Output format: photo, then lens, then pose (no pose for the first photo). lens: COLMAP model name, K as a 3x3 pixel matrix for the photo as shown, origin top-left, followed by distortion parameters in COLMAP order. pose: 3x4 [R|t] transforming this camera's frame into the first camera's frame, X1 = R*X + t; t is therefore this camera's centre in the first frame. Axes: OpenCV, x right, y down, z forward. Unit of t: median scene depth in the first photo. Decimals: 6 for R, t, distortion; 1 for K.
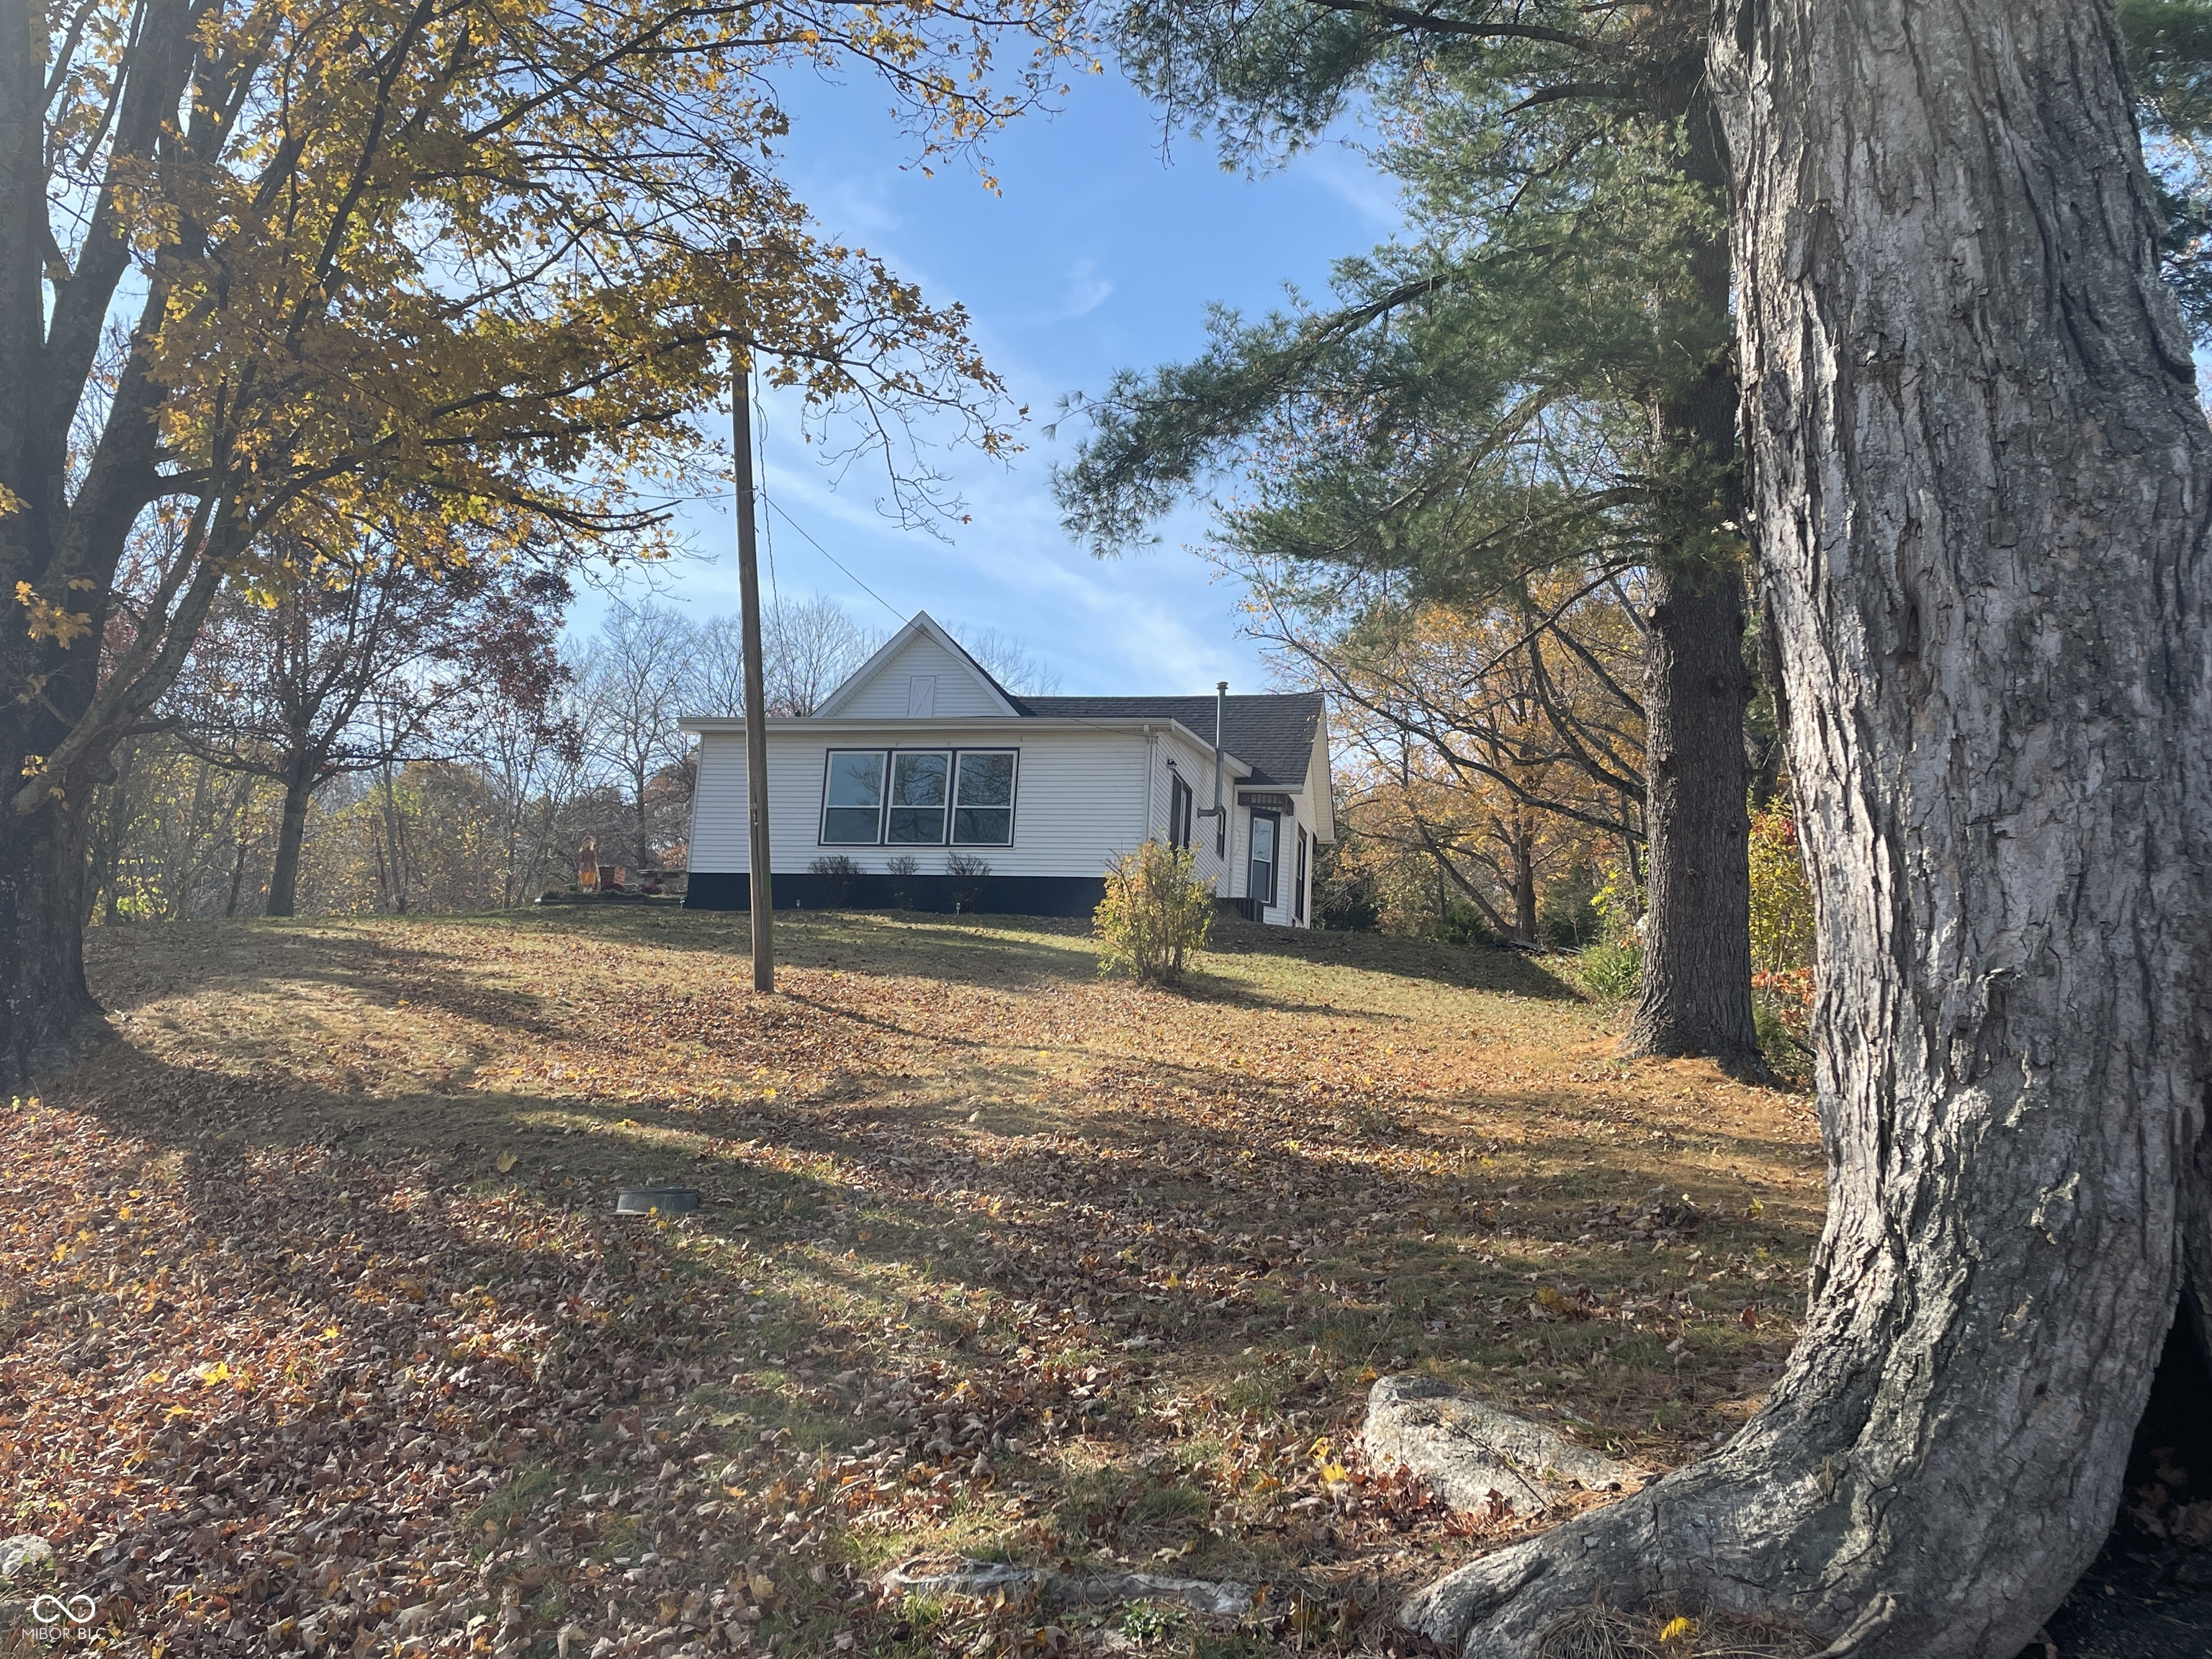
lens RADIAL K [[1937.2, 0, 1106.0], [0, 1937.2, 829.5], [0, 0, 1]] dist [0.002758, 0.000576]
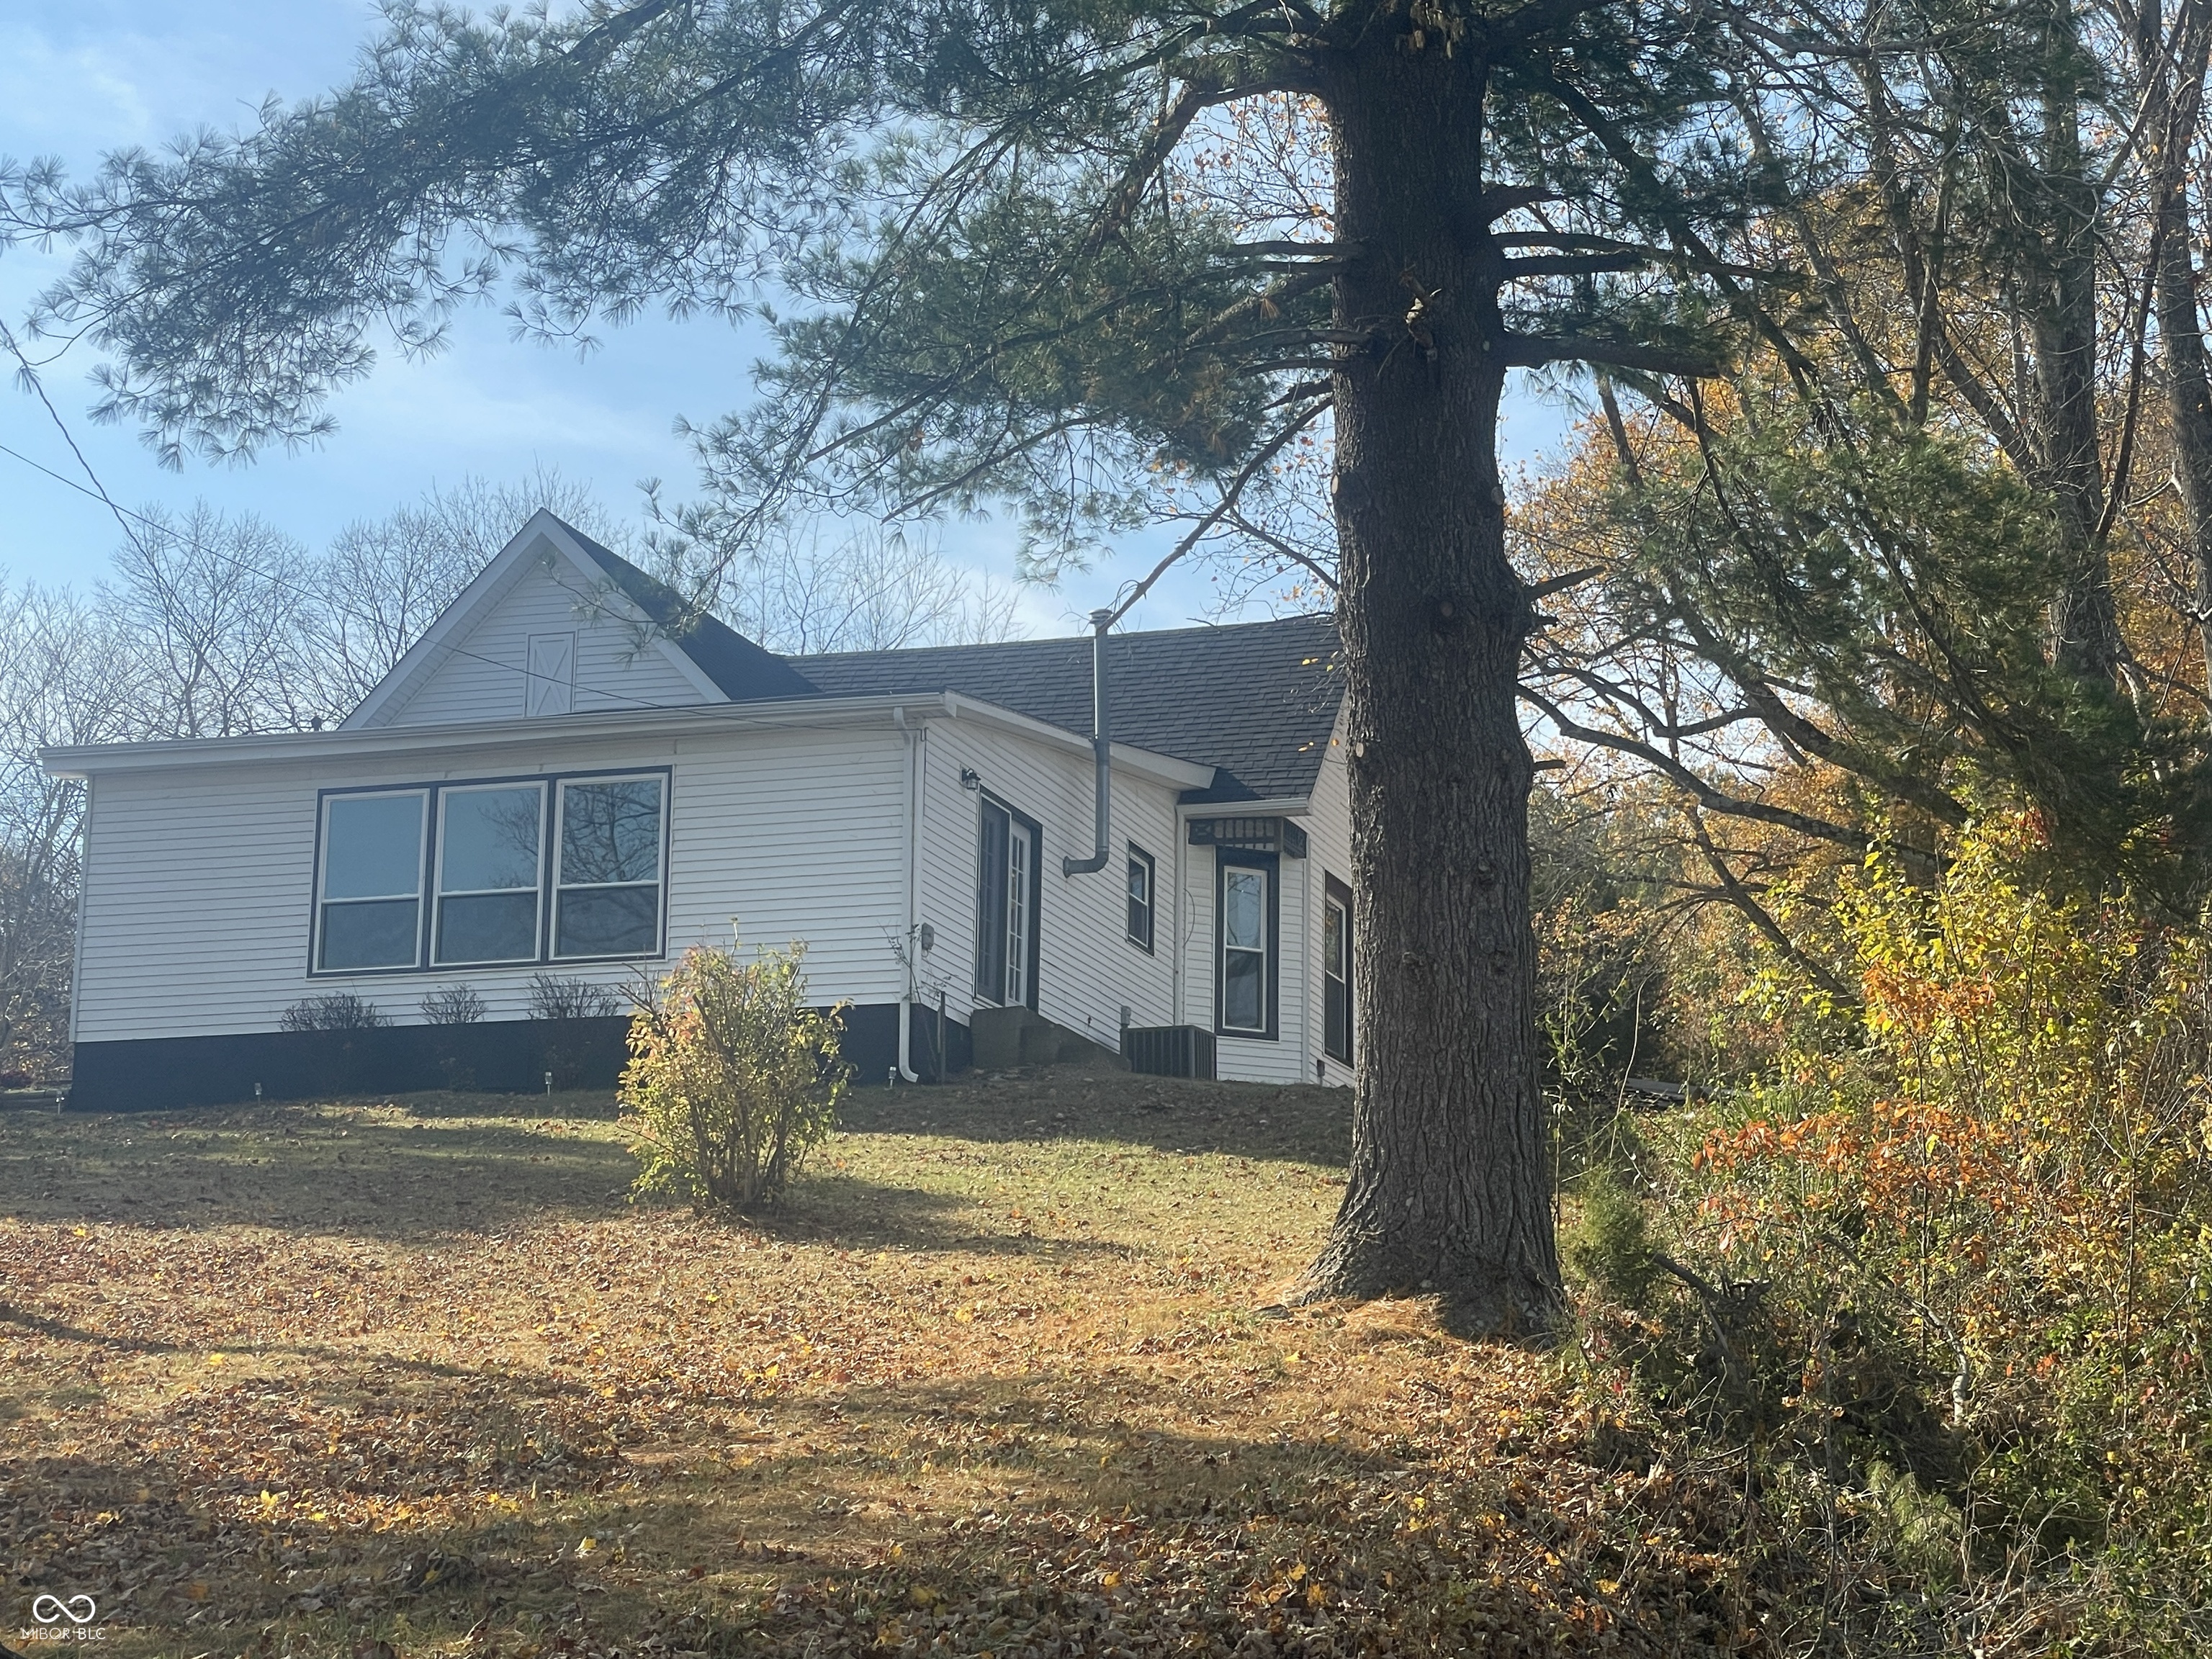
lens RADIAL K [[4018.1, 0, 1106.0], [0, 4018.1, 829.5], [0, 0, 1]] dist [0.022266, -0.068575]
pose [[0.995476, -0.062394, -0.071662, 0.147173], [0.061361, 0.997979, -0.016532, -0.000286], [0.072549, 0.012060, 0.997292, -0.066900]]
